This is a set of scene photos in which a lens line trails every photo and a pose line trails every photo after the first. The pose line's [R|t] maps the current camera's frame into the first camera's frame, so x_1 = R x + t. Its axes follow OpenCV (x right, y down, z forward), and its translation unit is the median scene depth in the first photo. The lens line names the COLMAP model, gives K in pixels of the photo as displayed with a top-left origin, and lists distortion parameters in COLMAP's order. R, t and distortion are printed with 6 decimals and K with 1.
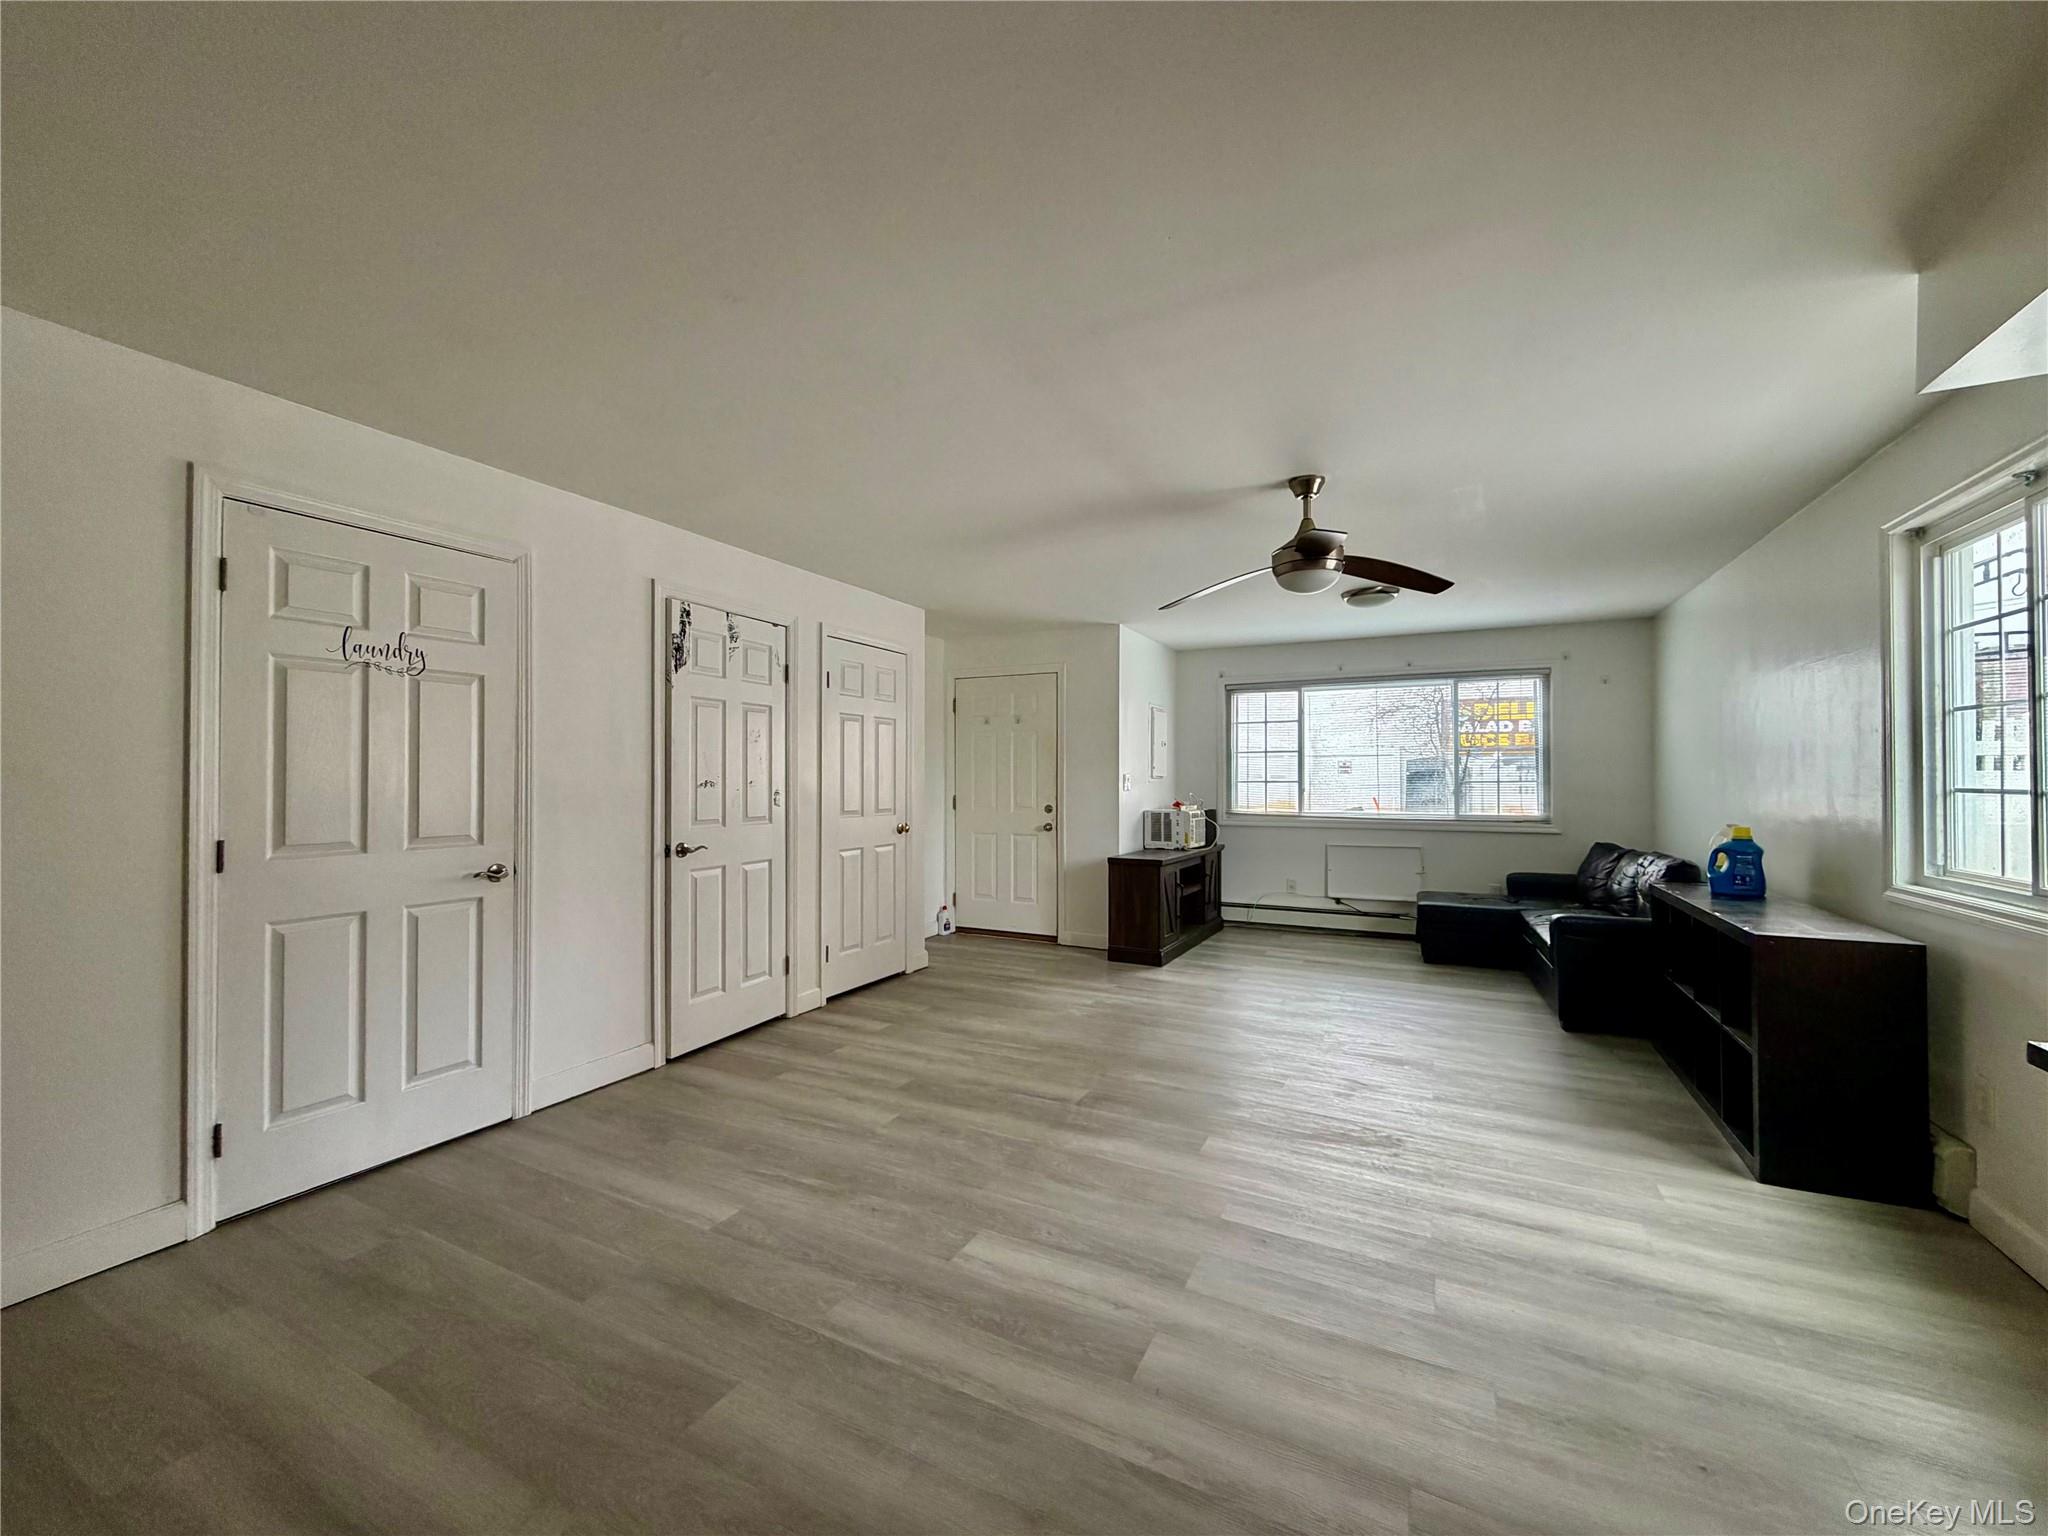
lens RADIAL K [[816.3, 0, 1024.0], [0, 816.3, 768.0], [0, 0, 1]] dist [-0.001163, -0.000049]
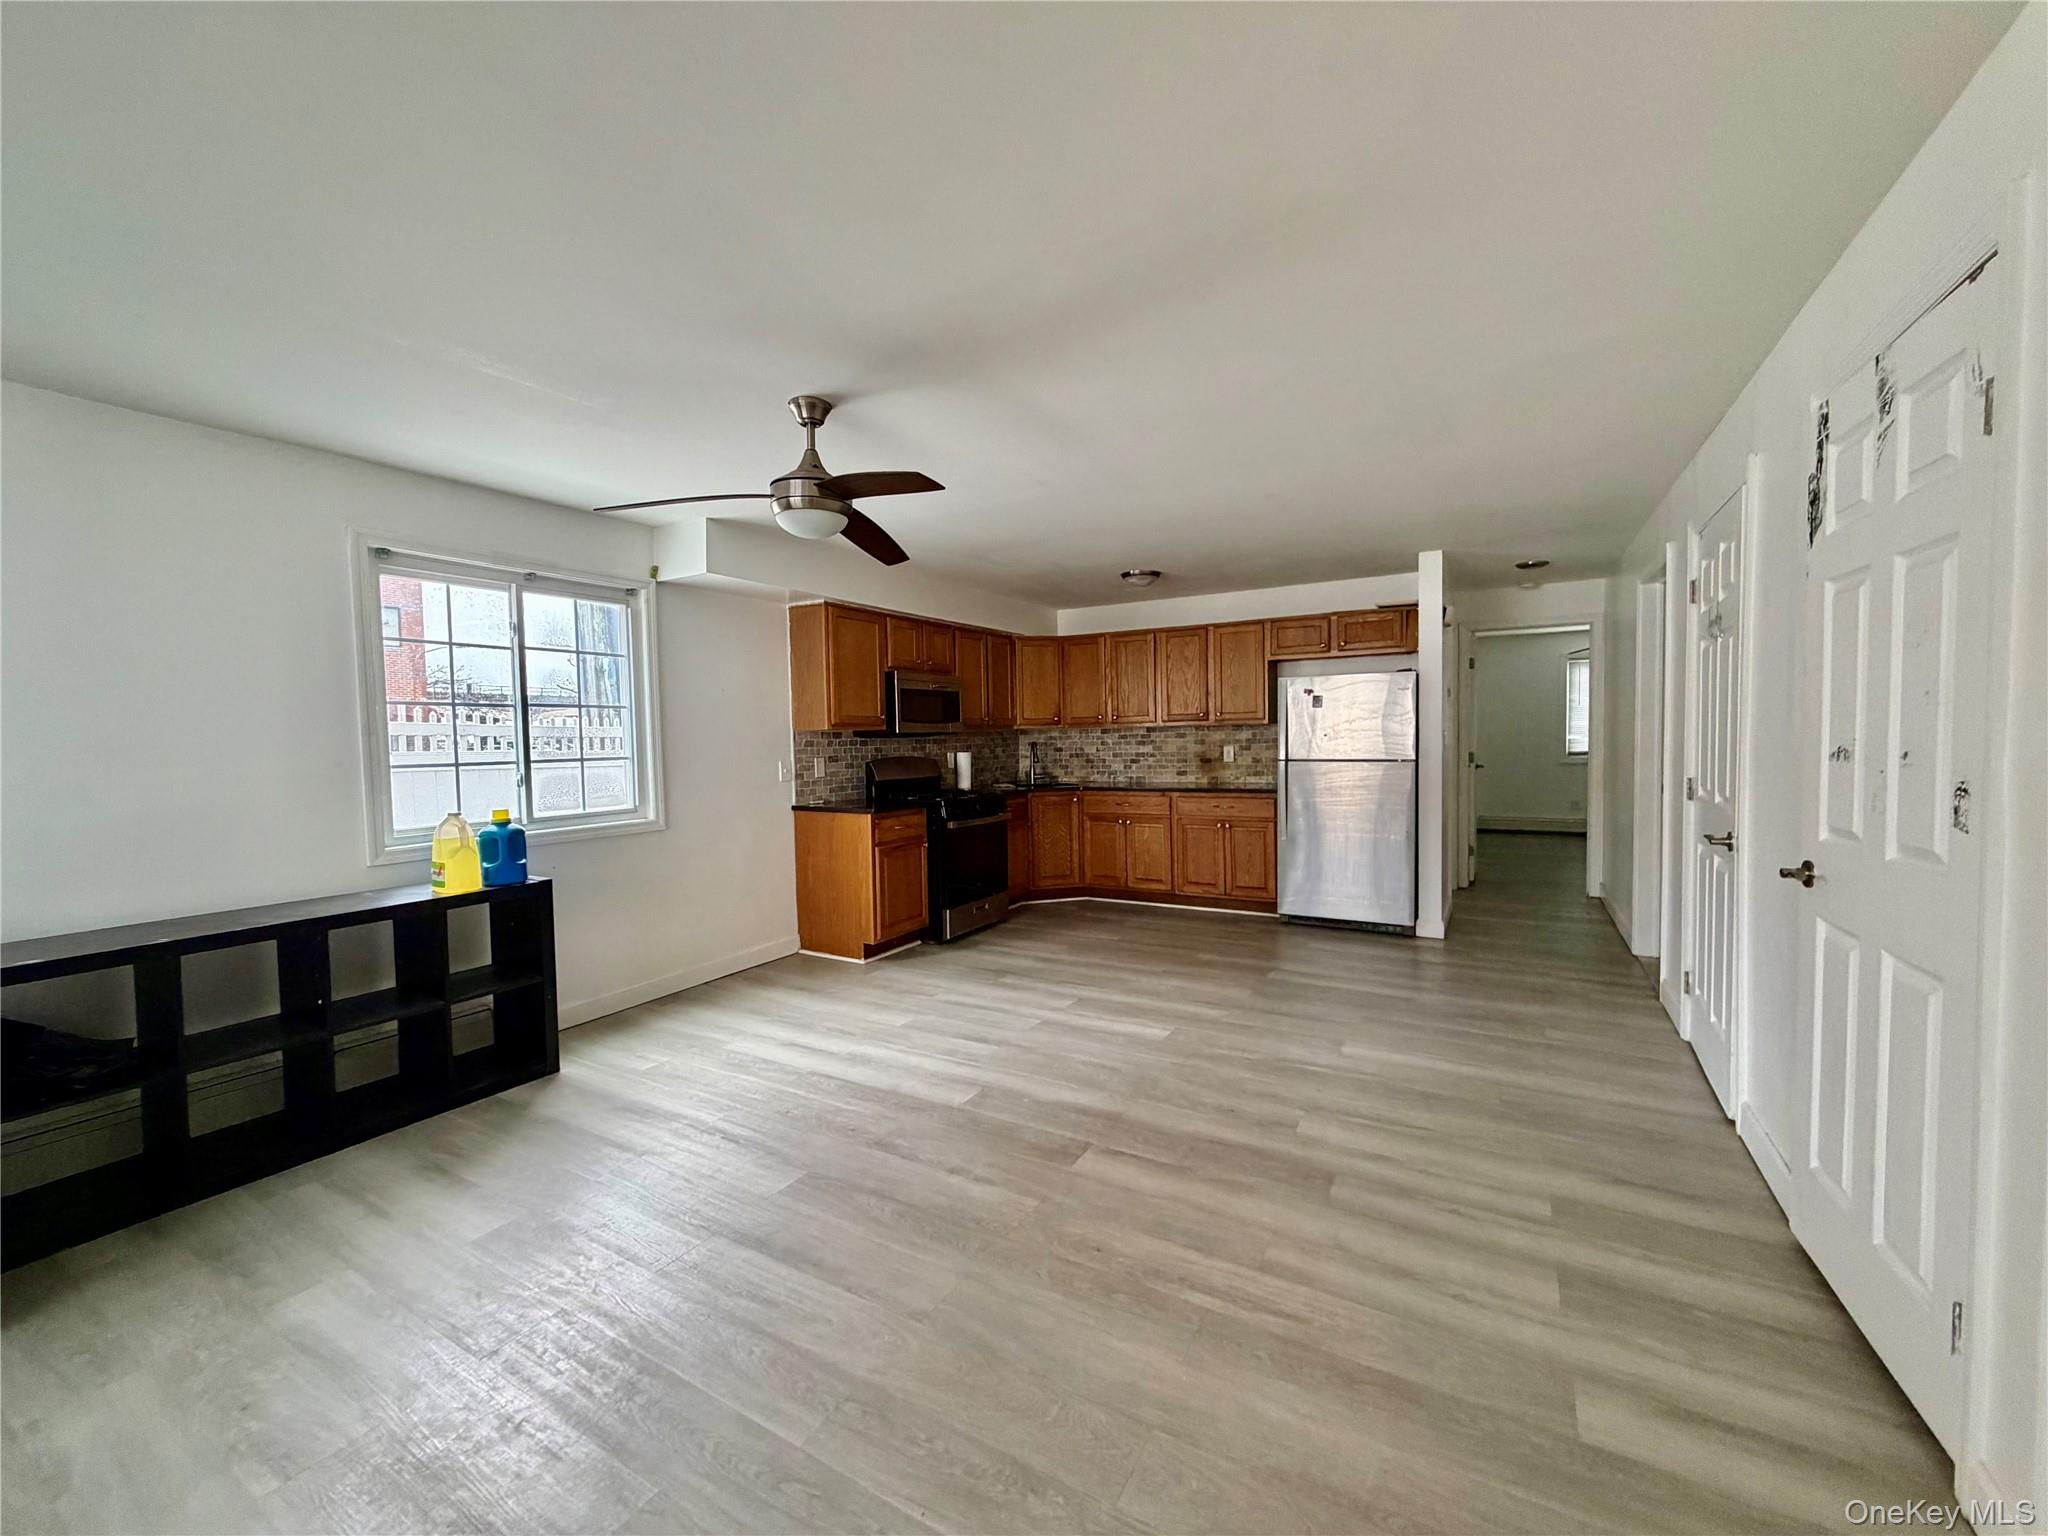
lens RADIAL K [[816.3, 0, 1024.0], [0, 816.3, 768.0], [0, 0, 1]] dist [-0.001163, -0.000049]
pose [[-0.998012, 0.015564, 0.061070, 0.092827], [0.017570, 0.999319, 0.032452, 0.005443], [-0.060523, 0.033461, -0.997606, 2.235990]]
